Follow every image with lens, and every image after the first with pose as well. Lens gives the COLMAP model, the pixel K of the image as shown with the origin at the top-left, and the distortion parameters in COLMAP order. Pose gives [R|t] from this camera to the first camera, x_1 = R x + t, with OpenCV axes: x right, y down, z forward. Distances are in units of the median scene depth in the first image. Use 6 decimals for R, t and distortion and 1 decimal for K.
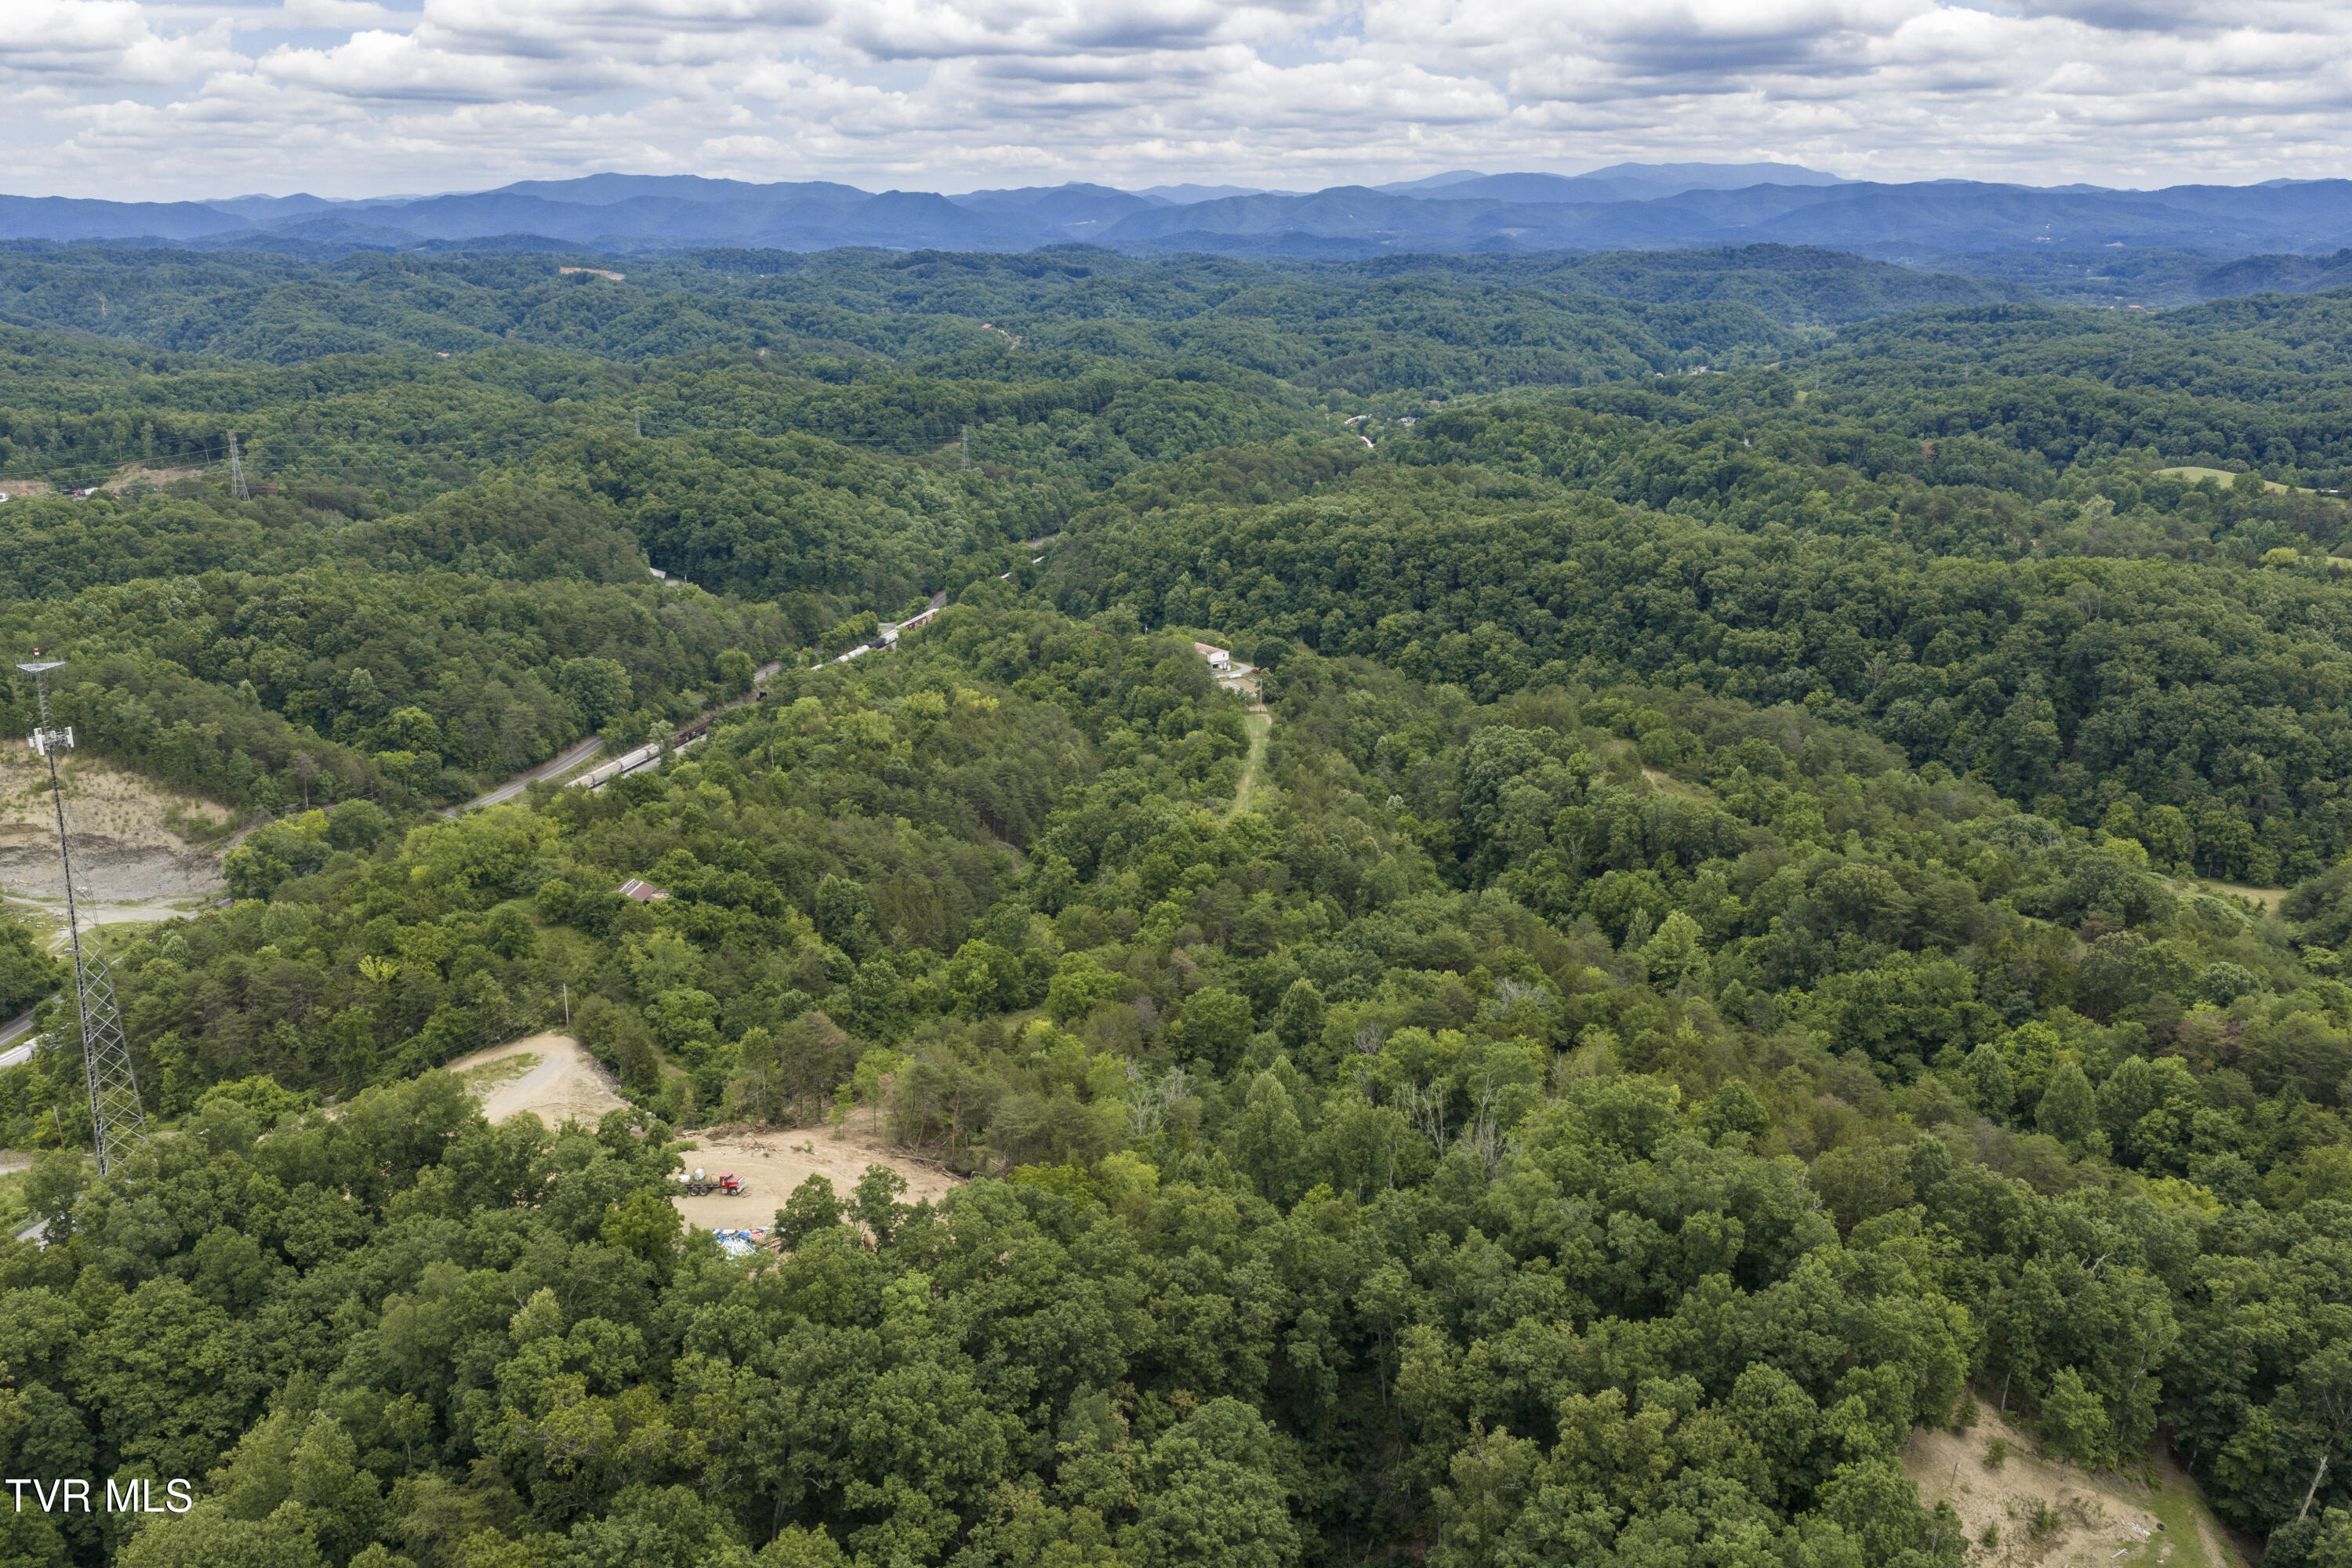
lens RADIAL K [[1946.0, 0, 1190.8], [0, 1946.0, 790.8], [0, 0, 1]] dist [0.015624, -0.022466]
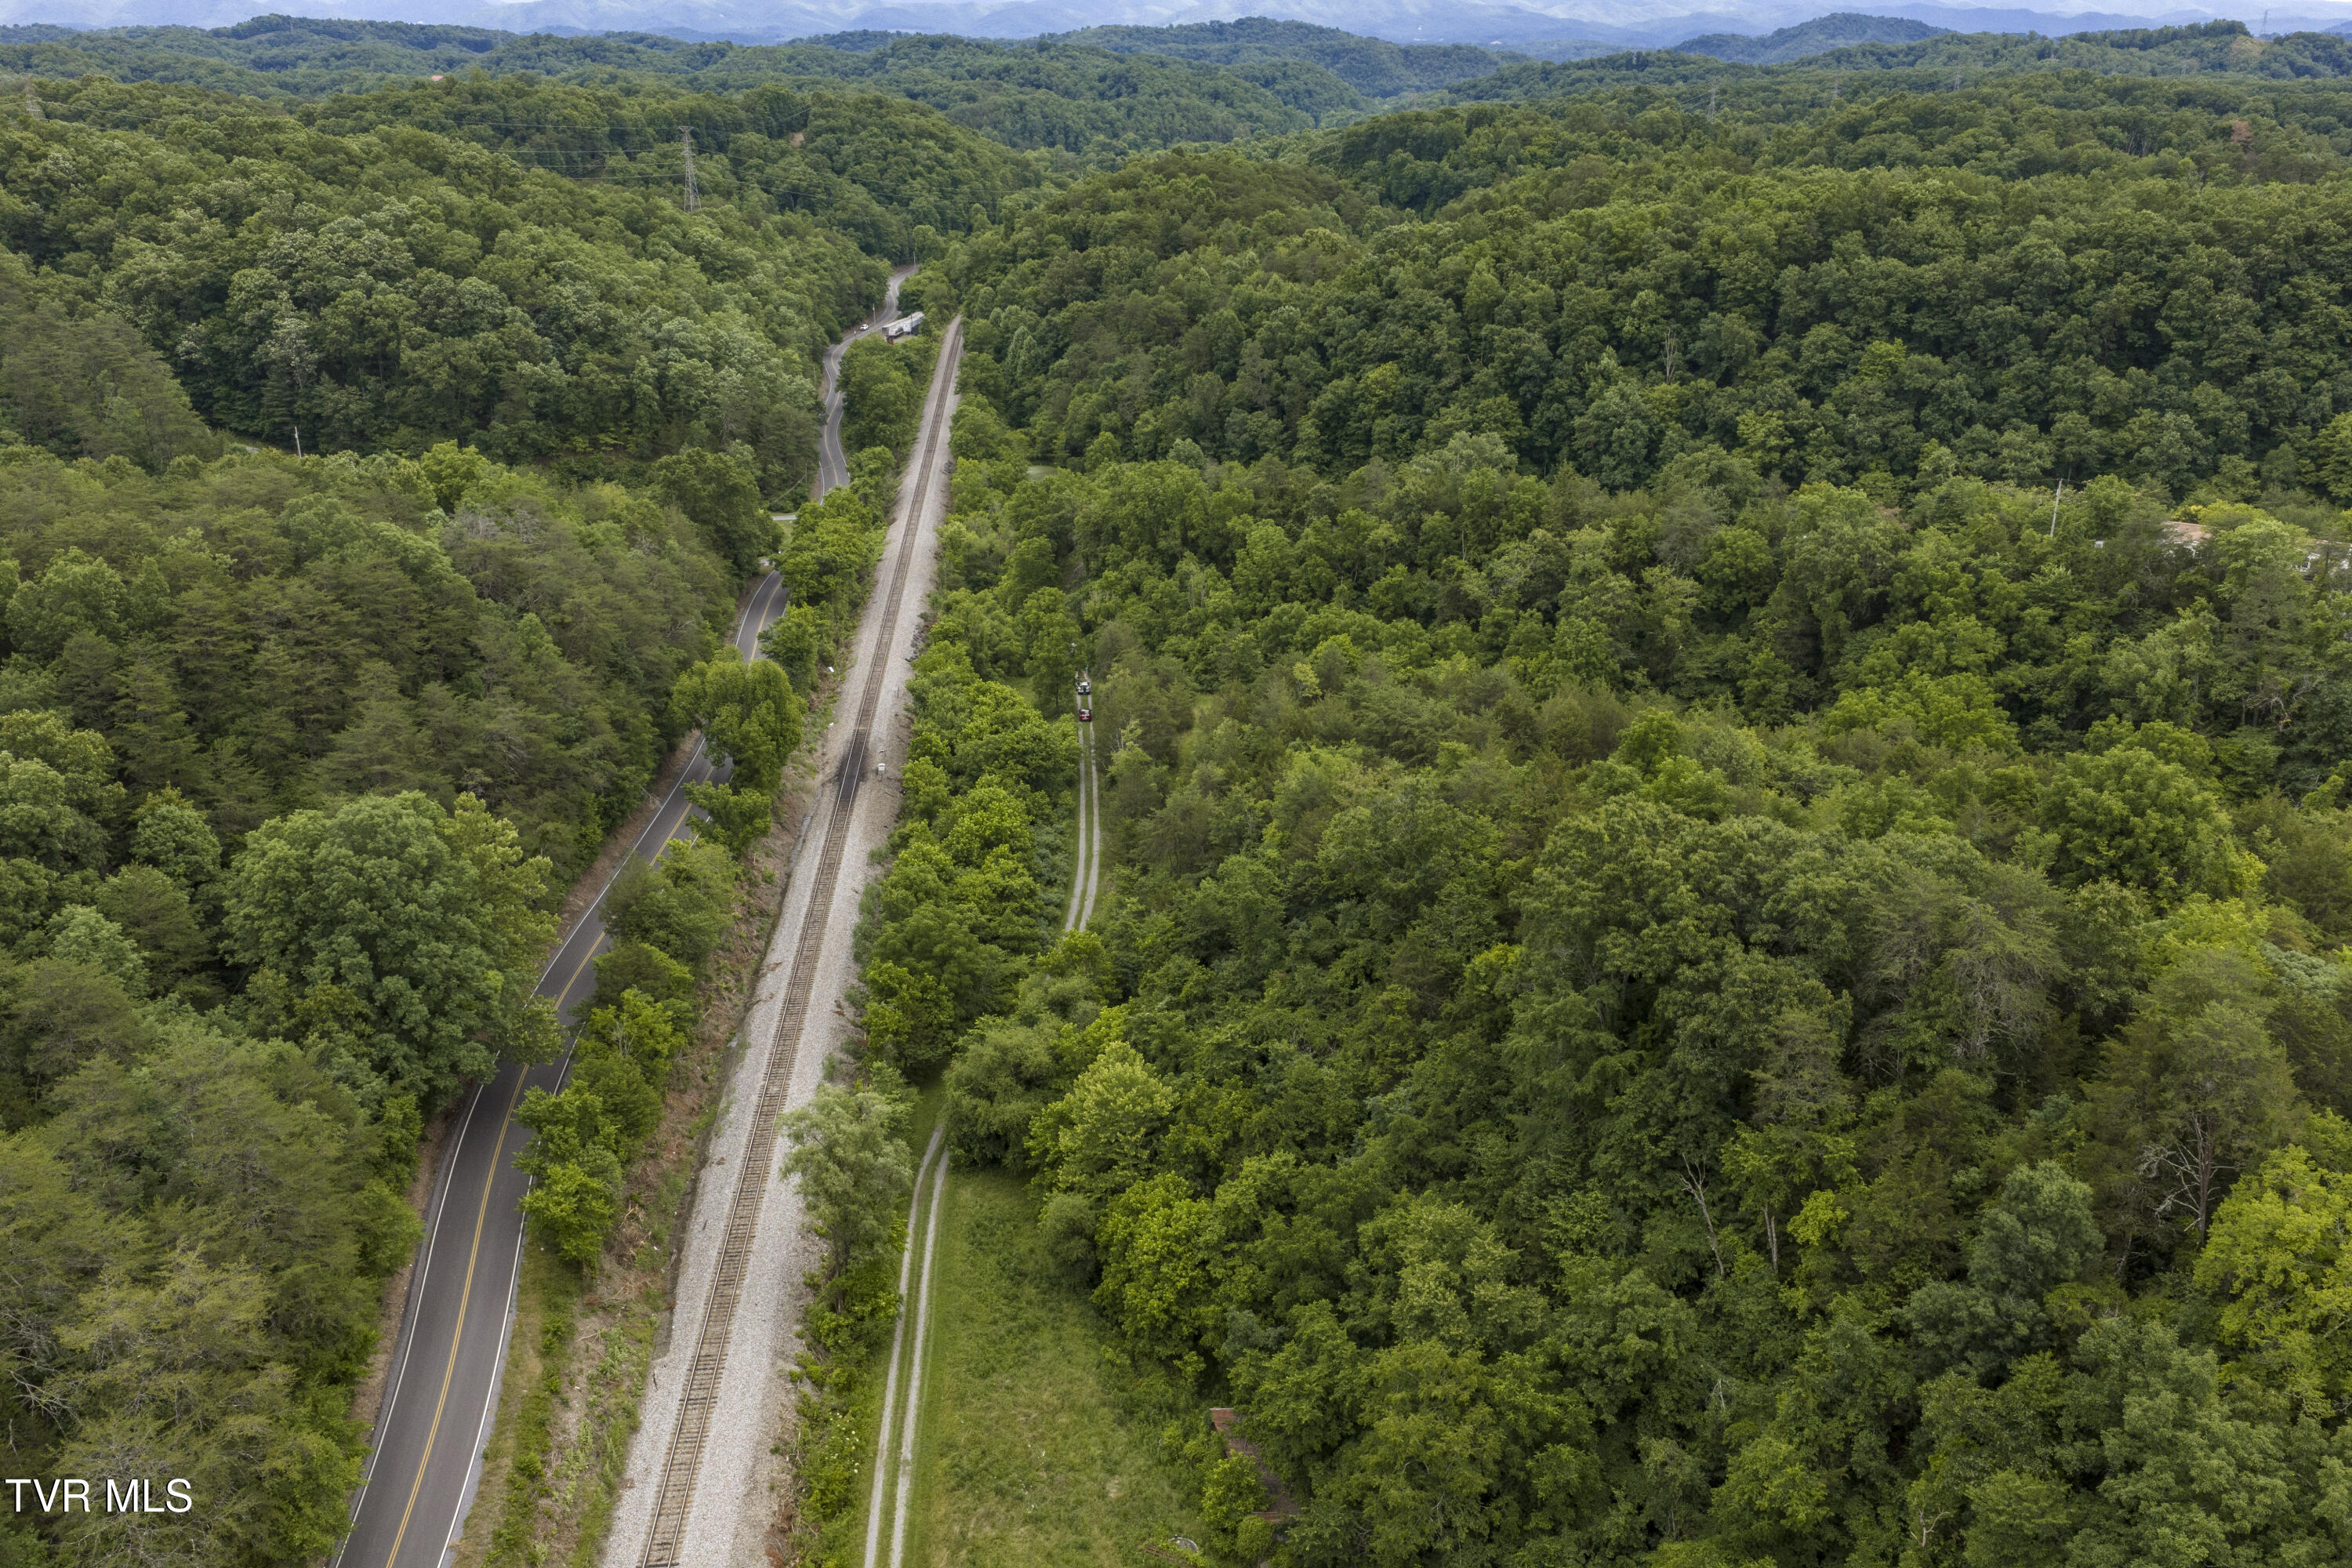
lens RADIAL K [[1946.0, 0, 1185.2], [0, 1946.0, 779.0], [0, 0, 1]] dist [0.015624, -0.022466]
pose [[0.951799, -0.108554, 0.286872, -0.254813], [0.085199, 0.992041, 0.092716, -0.074854], [-0.294653, -0.063806, 0.953472, 0.690199]]
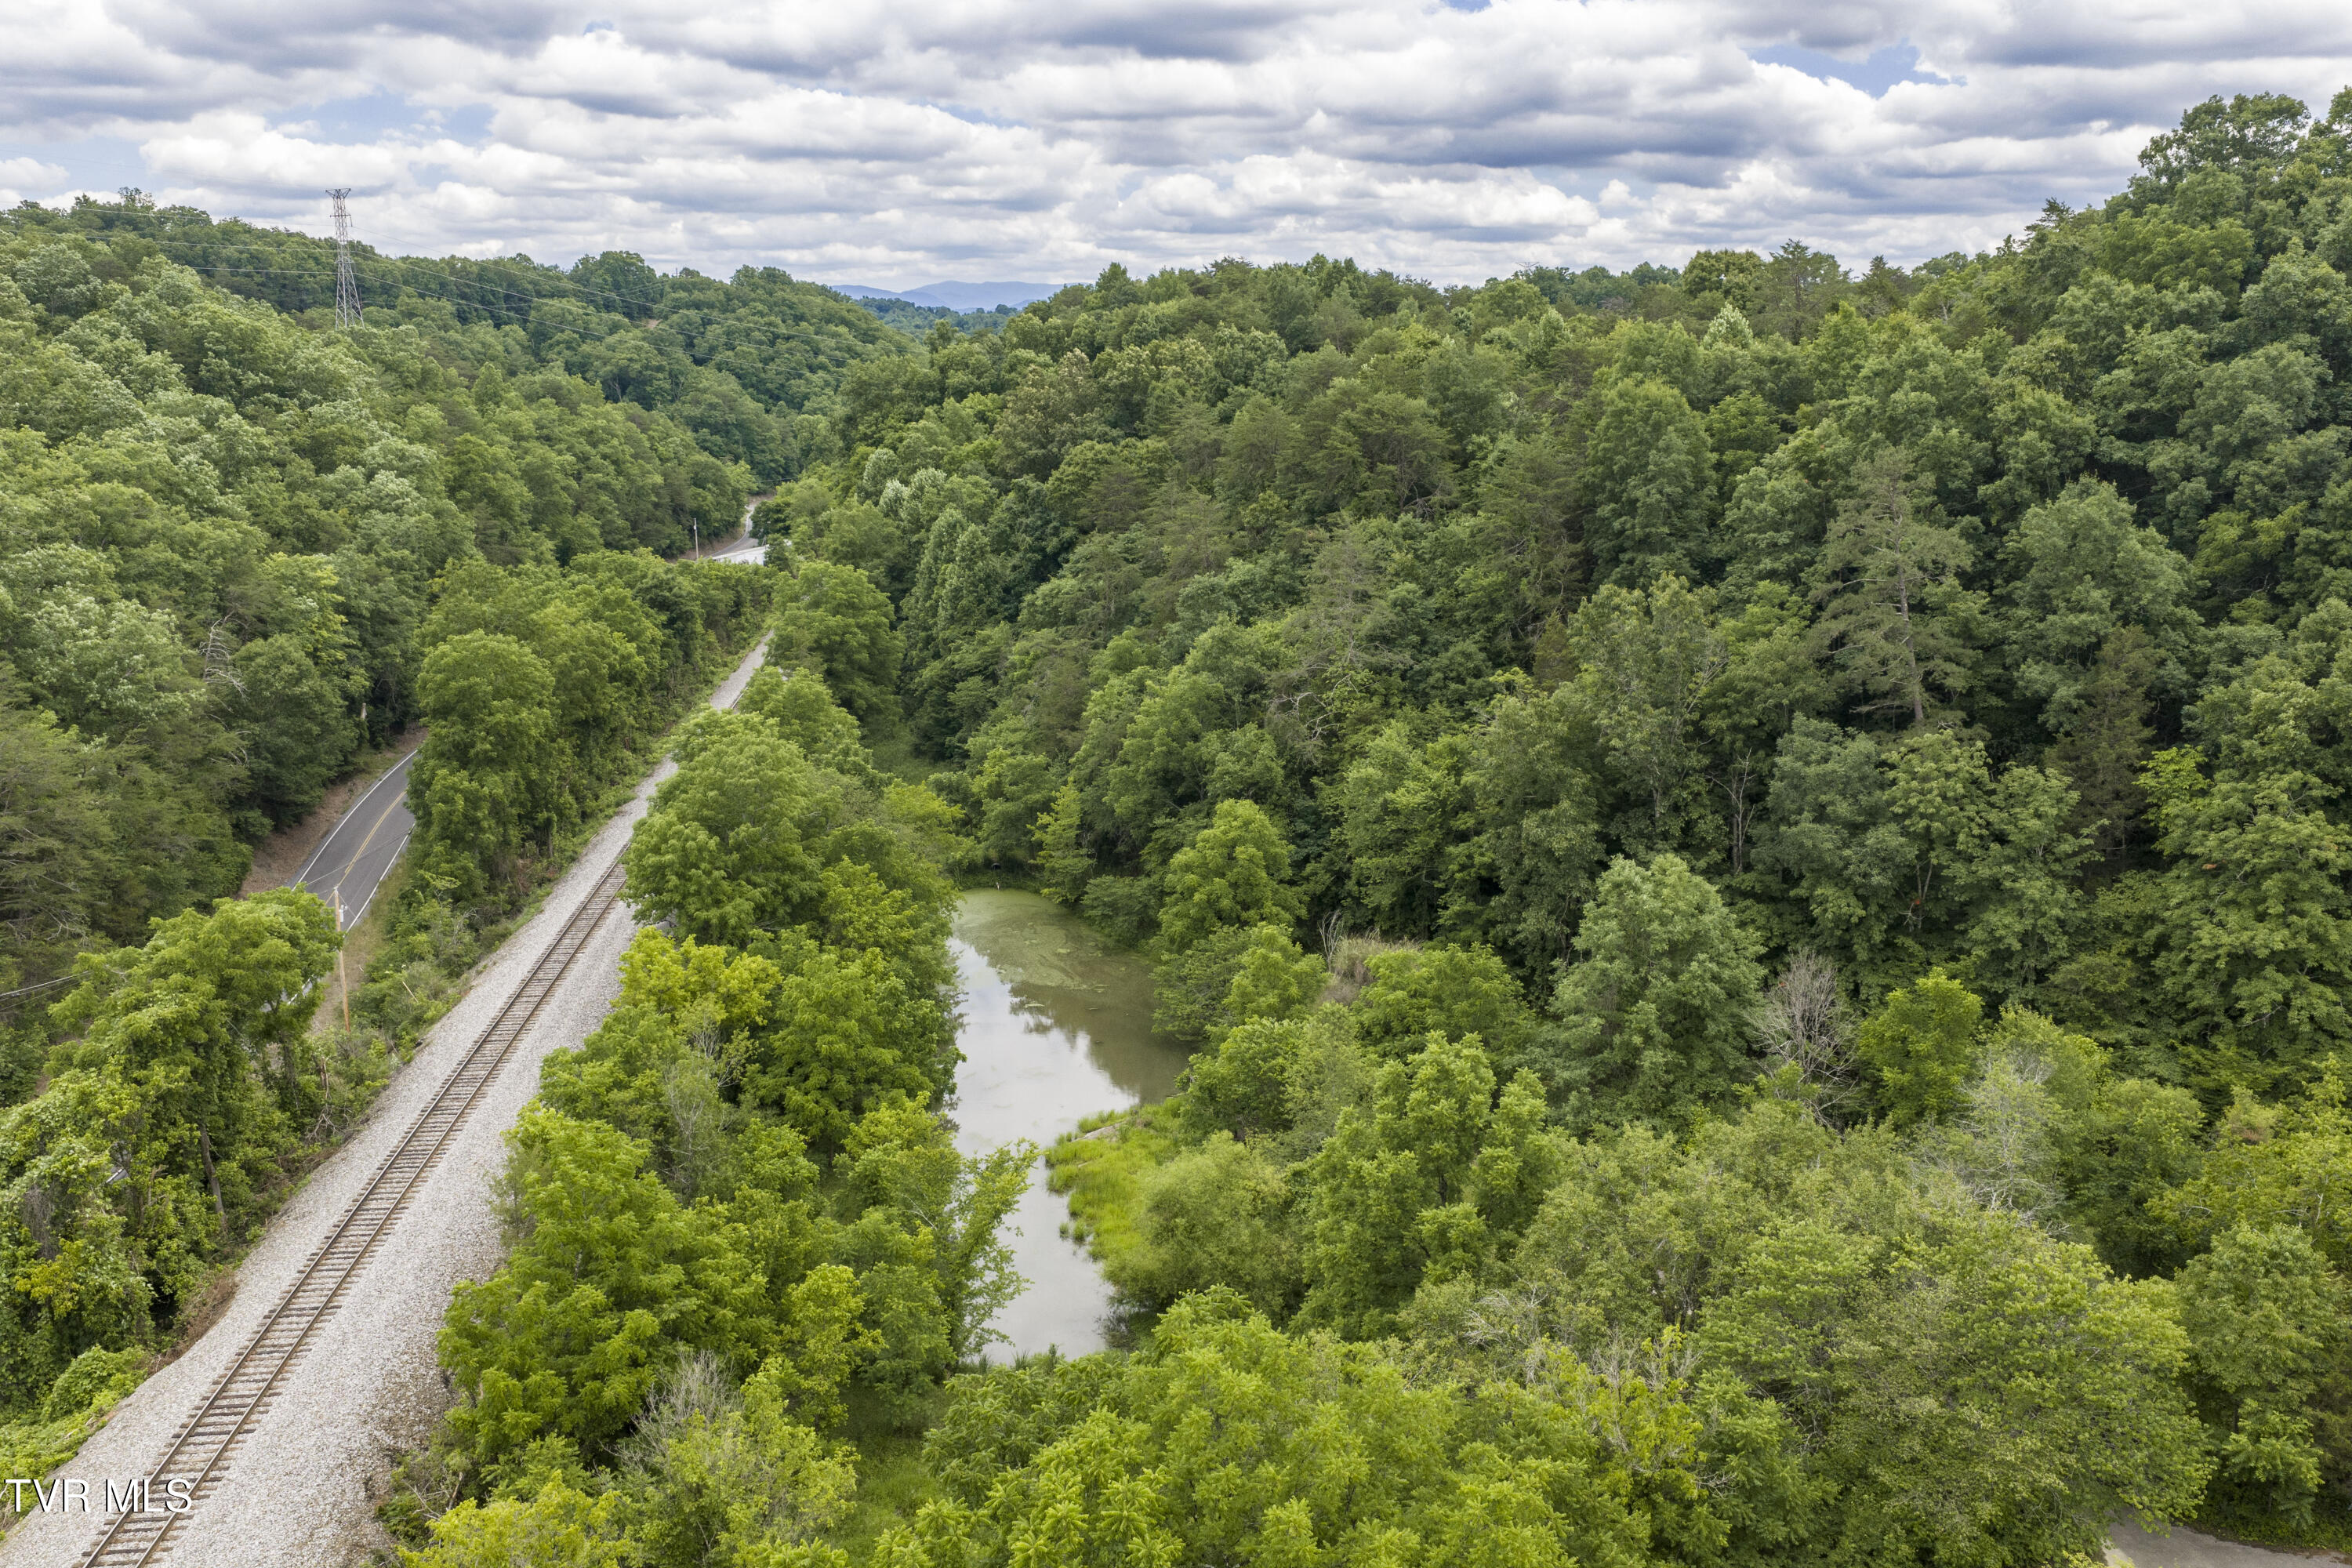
lens RADIAL K [[1946.0, 0, 1184.5], [0, 1946.0, 784.6], [0, 0, 1]] dist [0.015624, -0.022466]
pose [[0.944123, -0.069049, 0.322279, -0.155146], [0.089055, 0.994882, -0.047734, -0.119765], [-0.317334, 0.073767, 0.945440, 1.106940]]
